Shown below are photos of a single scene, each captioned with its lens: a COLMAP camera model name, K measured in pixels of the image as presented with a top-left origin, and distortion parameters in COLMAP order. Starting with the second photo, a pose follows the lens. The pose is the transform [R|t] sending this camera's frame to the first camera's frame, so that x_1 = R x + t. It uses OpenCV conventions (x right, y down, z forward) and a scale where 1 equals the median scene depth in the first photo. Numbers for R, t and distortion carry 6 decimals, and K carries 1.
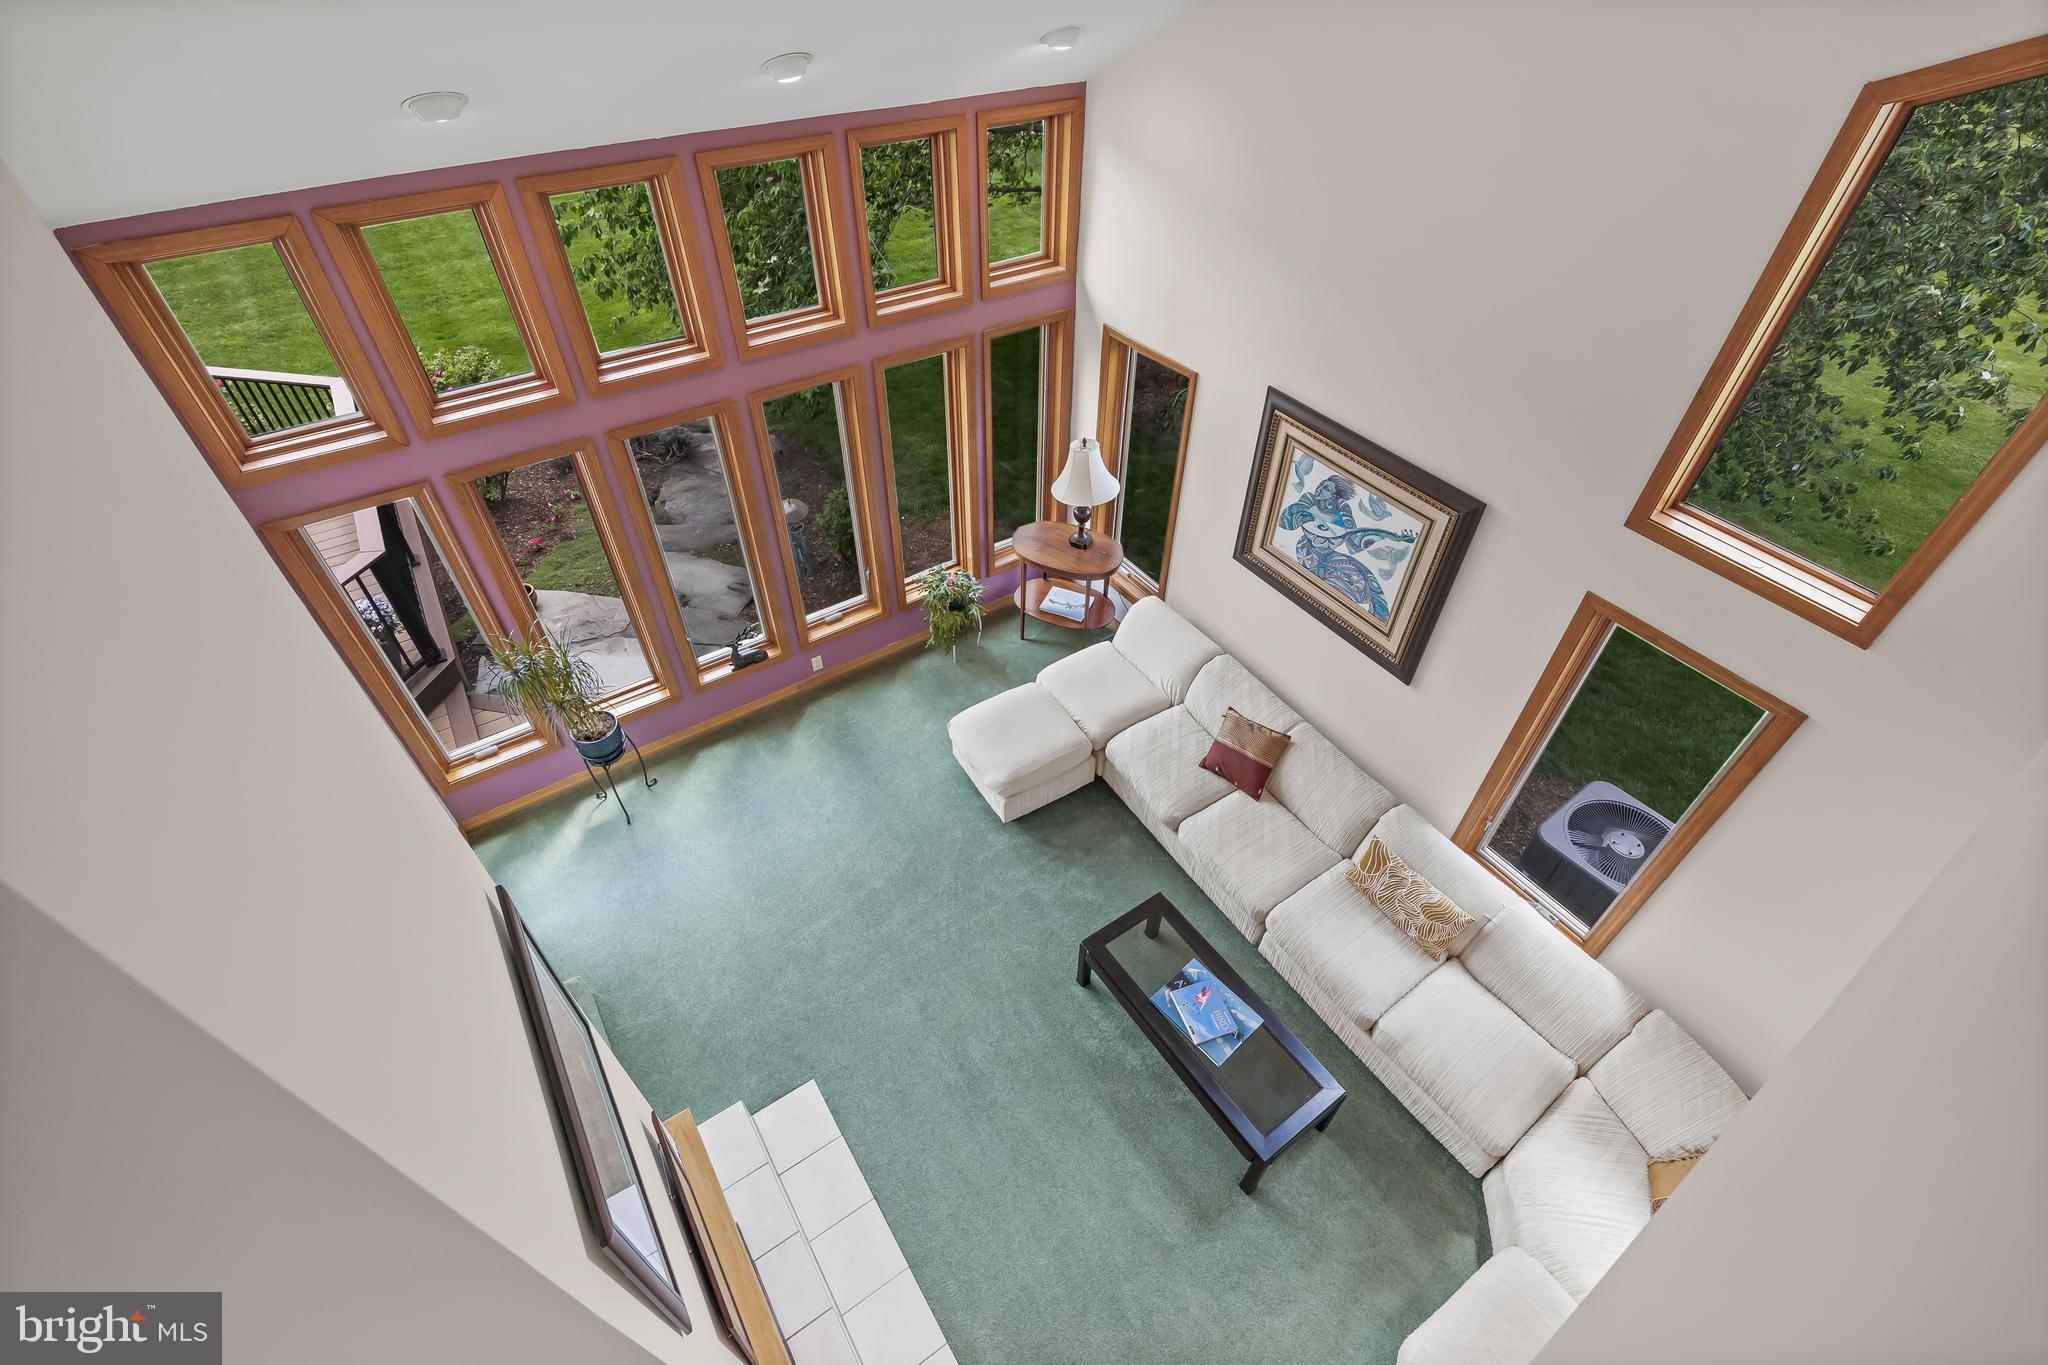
lens RADIAL K [[895.7, 0, 1023.9], [0, 895.7, 680.5], [0, 0, 1]] dist [-0.001687, -0.000240]
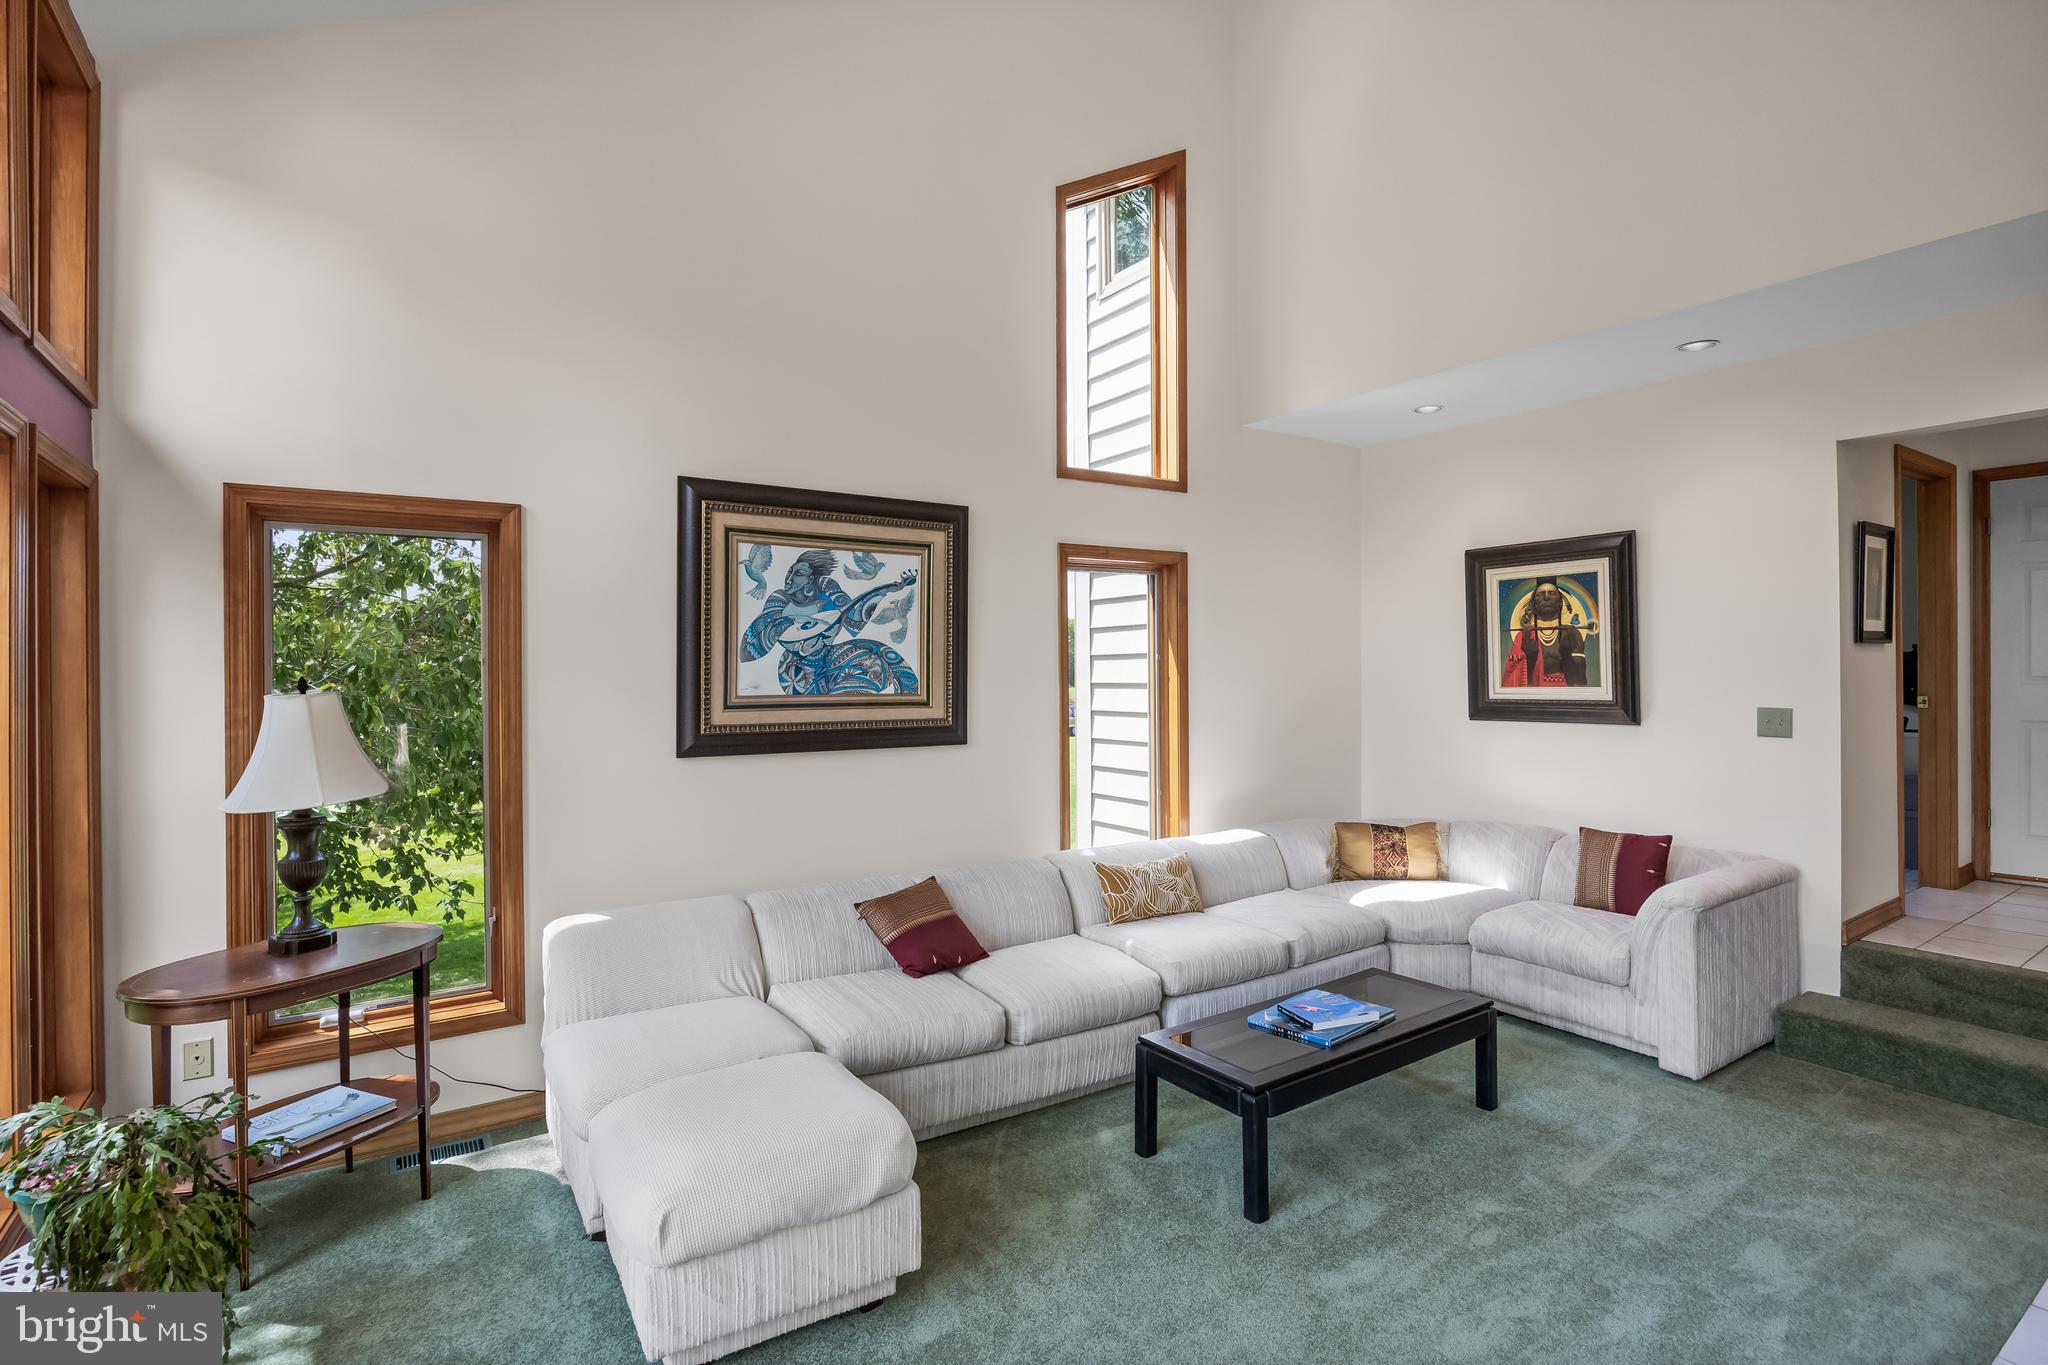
lens RADIAL K [[991.1, 0, 1024.0], [0, 991.1, 676.4], [0, 0, 1]] dist [-0.000307, 0.000120]
pose [[0.018249, -0.016697, 0.999694, -0.567423], [0.697957, 0.716139, -0.000780, -0.002004], [-0.715907, 0.697758, 0.024723, 0.892322]]
